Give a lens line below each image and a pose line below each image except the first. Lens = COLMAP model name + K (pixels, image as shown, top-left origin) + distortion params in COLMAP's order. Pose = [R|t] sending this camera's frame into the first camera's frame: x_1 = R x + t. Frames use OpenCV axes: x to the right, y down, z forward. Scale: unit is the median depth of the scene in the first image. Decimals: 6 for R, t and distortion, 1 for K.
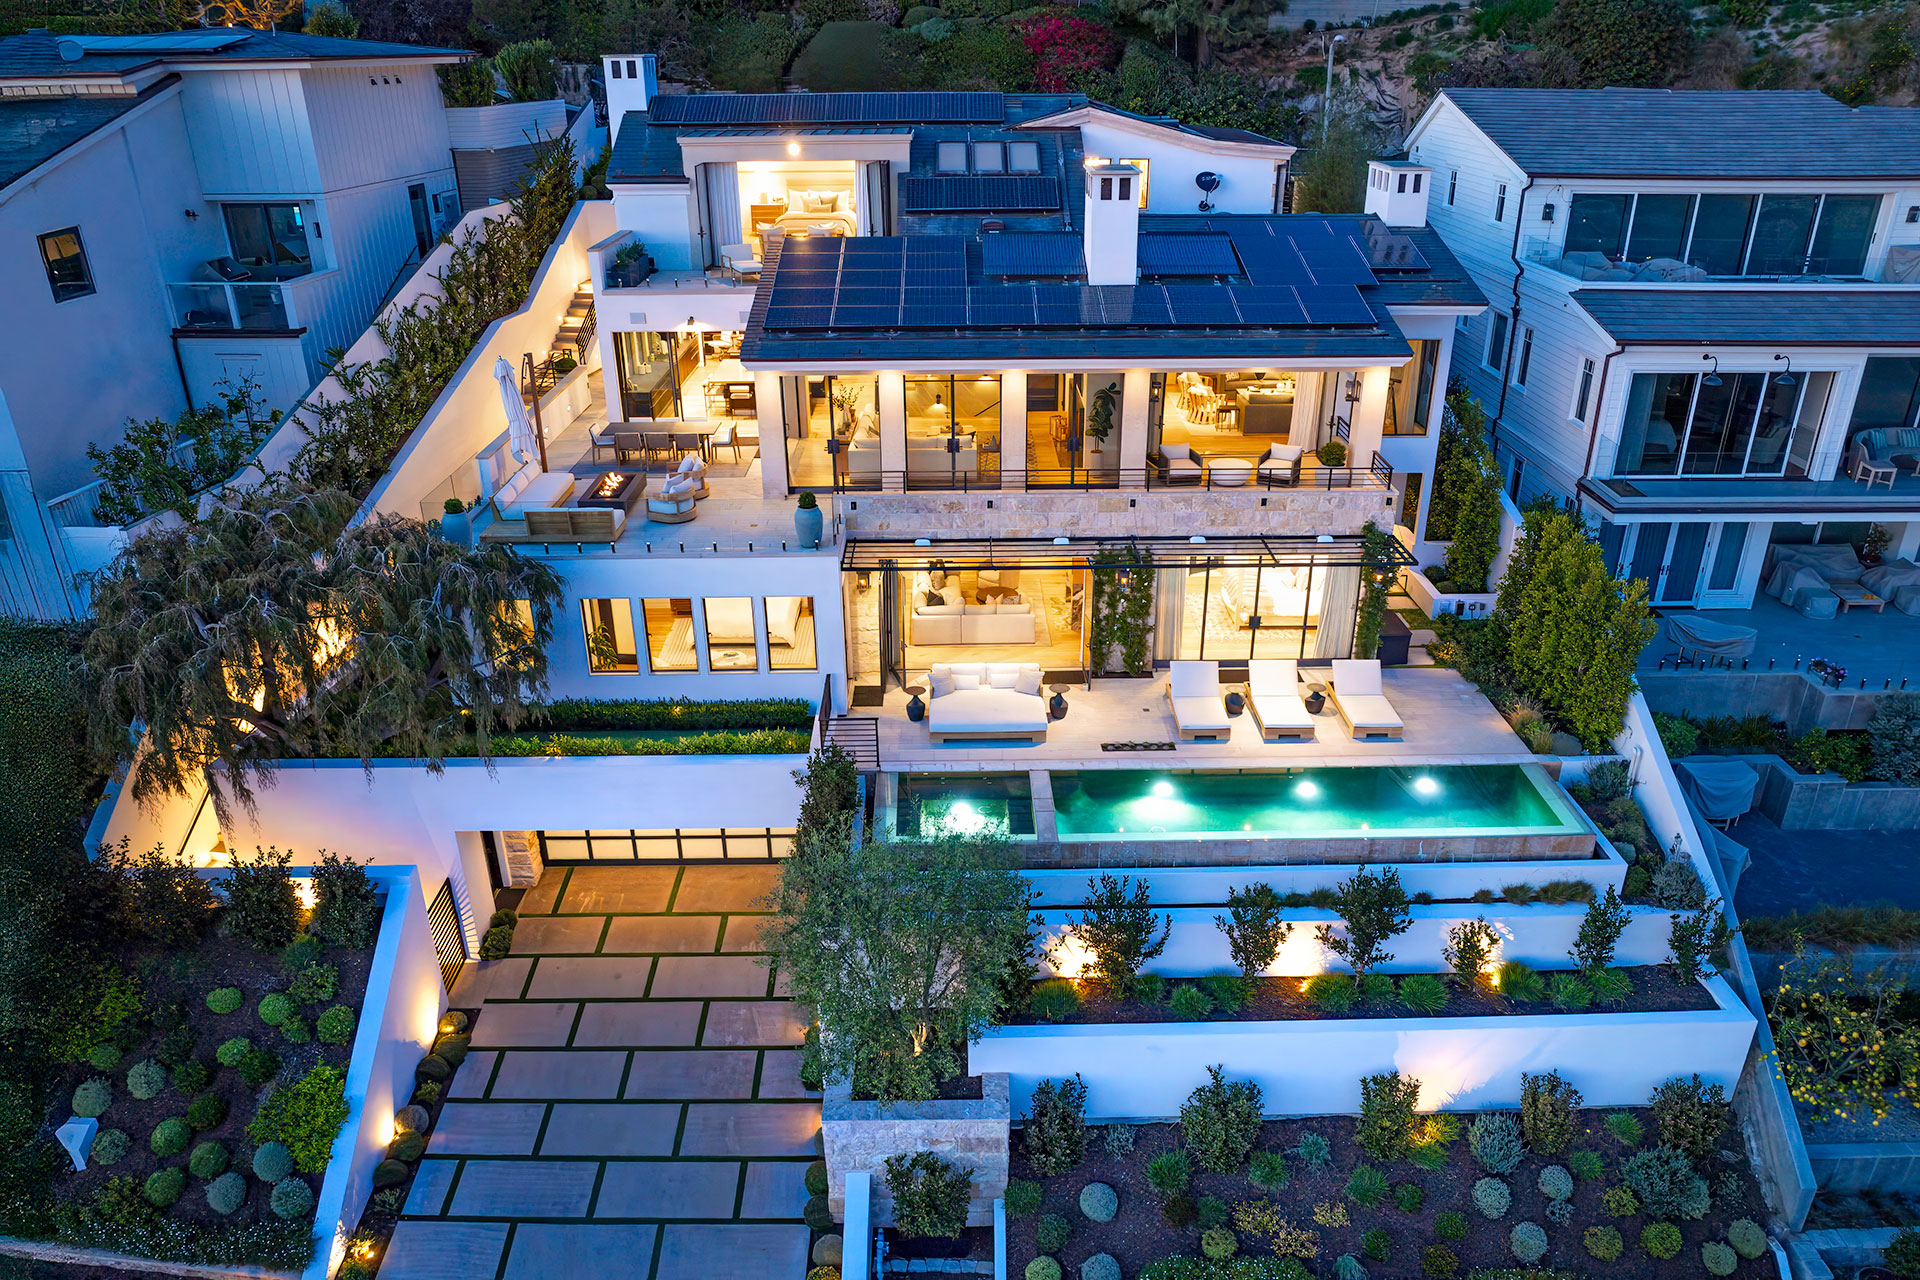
lens RADIAL K [[1301.9, 0, 960.0], [0, 1301.9, 640.0], [0, 0, 1]] dist [-0.027104, 0.000953]
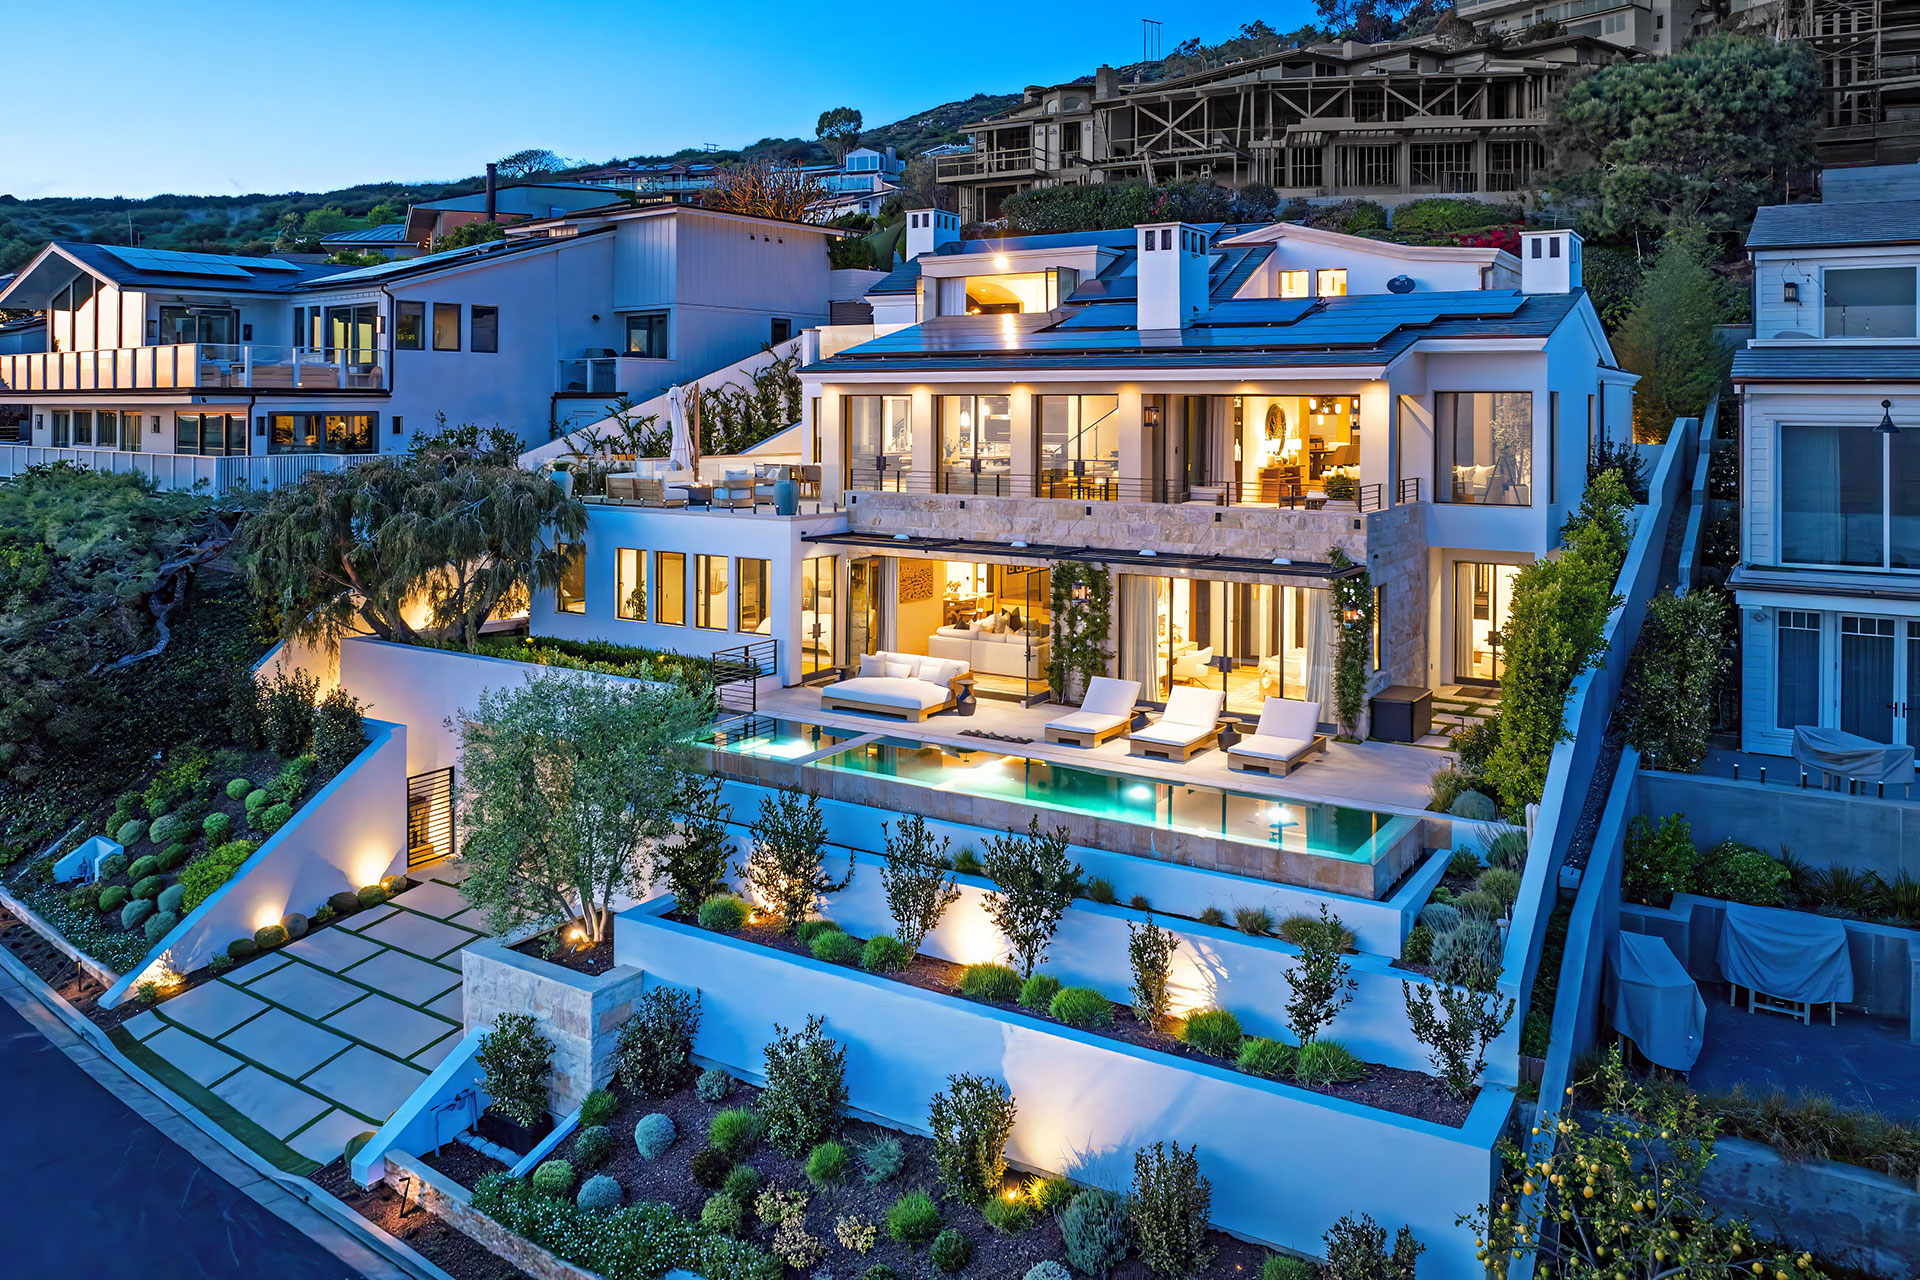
lens RADIAL K [[1362.7, 0, 967.8], [0, 1362.7, 405.1], [0, 0, 1]] dist [-0.023749, -0.005441]
pose [[0.847249, 0.008586, -0.531126, 0.587190], [-0.230454, 0.906813, -0.352960, 0.198842], [0.478602, 0.421445, 0.770275, 0.145131]]
